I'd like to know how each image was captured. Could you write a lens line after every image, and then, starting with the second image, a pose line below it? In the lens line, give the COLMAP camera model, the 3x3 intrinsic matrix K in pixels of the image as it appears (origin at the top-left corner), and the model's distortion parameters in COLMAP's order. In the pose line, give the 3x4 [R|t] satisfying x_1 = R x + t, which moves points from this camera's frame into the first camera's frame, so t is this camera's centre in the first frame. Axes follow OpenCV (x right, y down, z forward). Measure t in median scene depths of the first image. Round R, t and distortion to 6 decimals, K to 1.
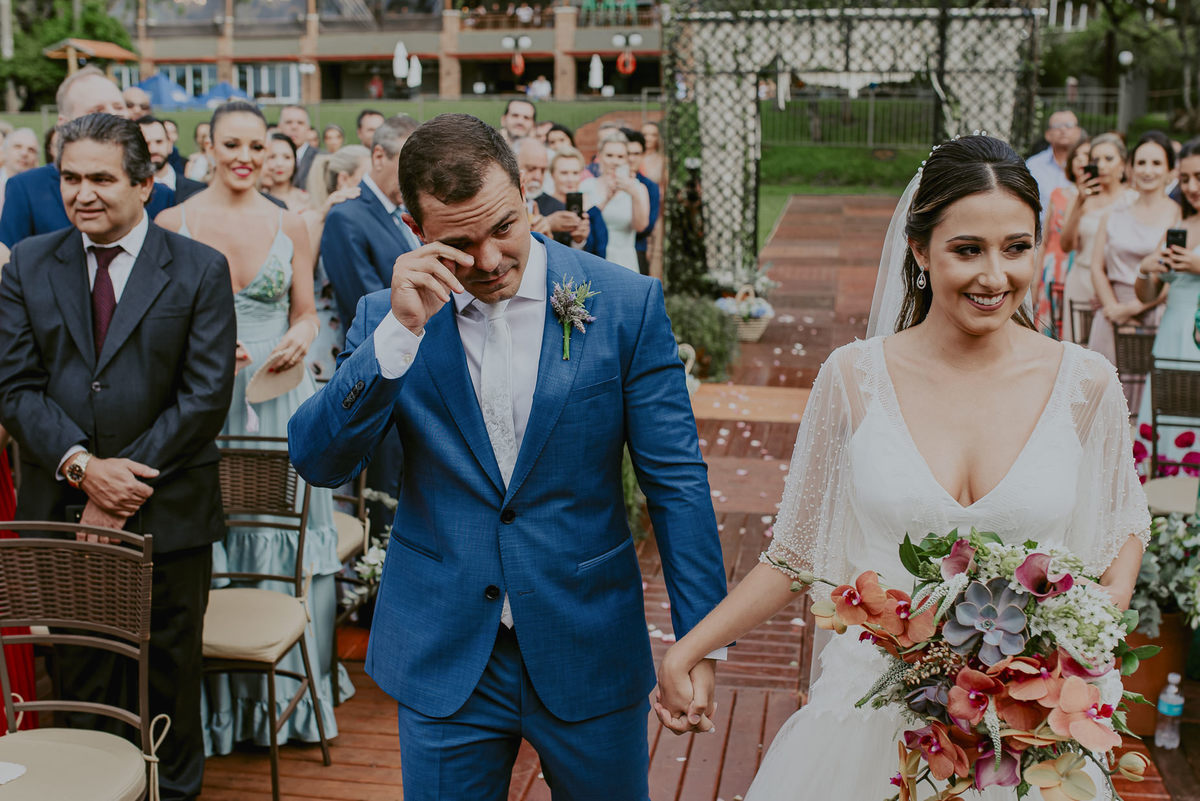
lens RADIAL K [[1363.7, 0, 600.0], [0, 1363.7, 400.5], [0, 0, 1]] dist [-0.042207, 0.031710]
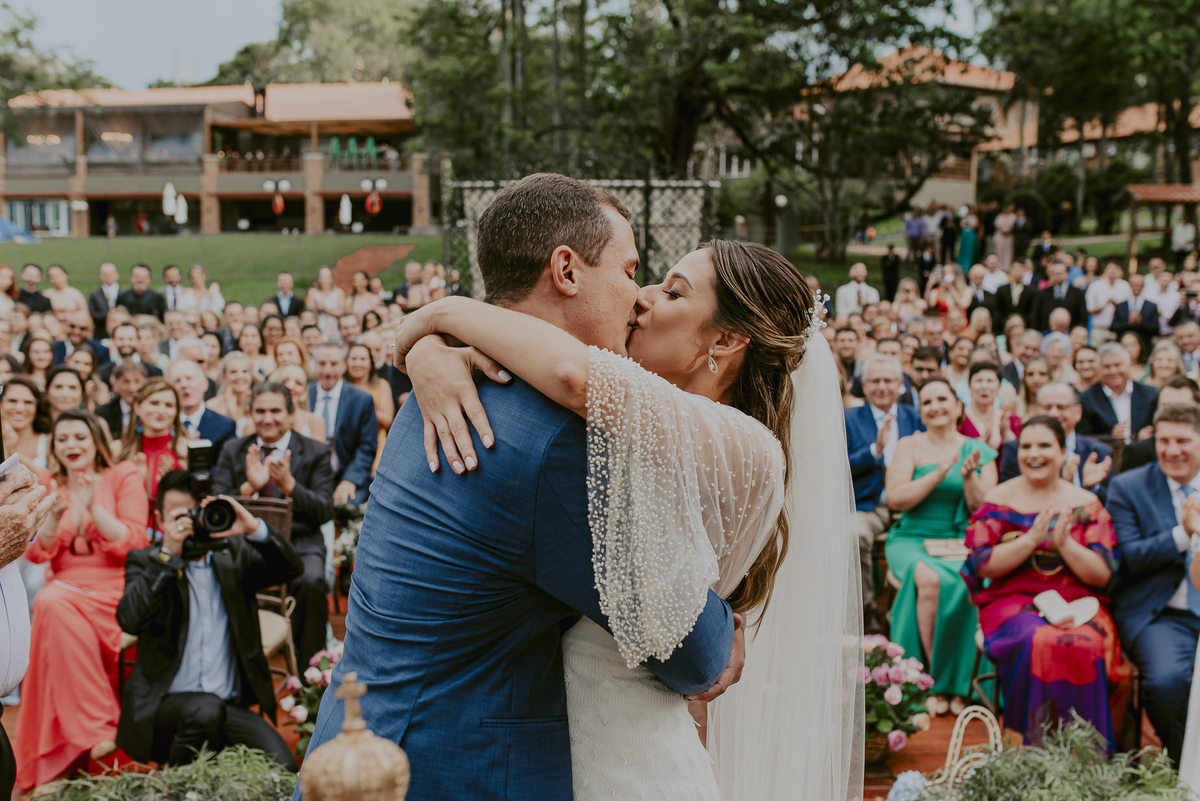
lens RADIAL K [[1268.2, 0, 524.4], [0, 1268.2, 402.9], [0, 0, 1]] dist [0.001072, 0.013734]
pose [[0.987310, -0.023080, 0.157118, -0.074744], [0.035345, 0.996503, -0.075716, 0.028957], [-0.154821, 0.080309, 0.984673, -0.224721]]
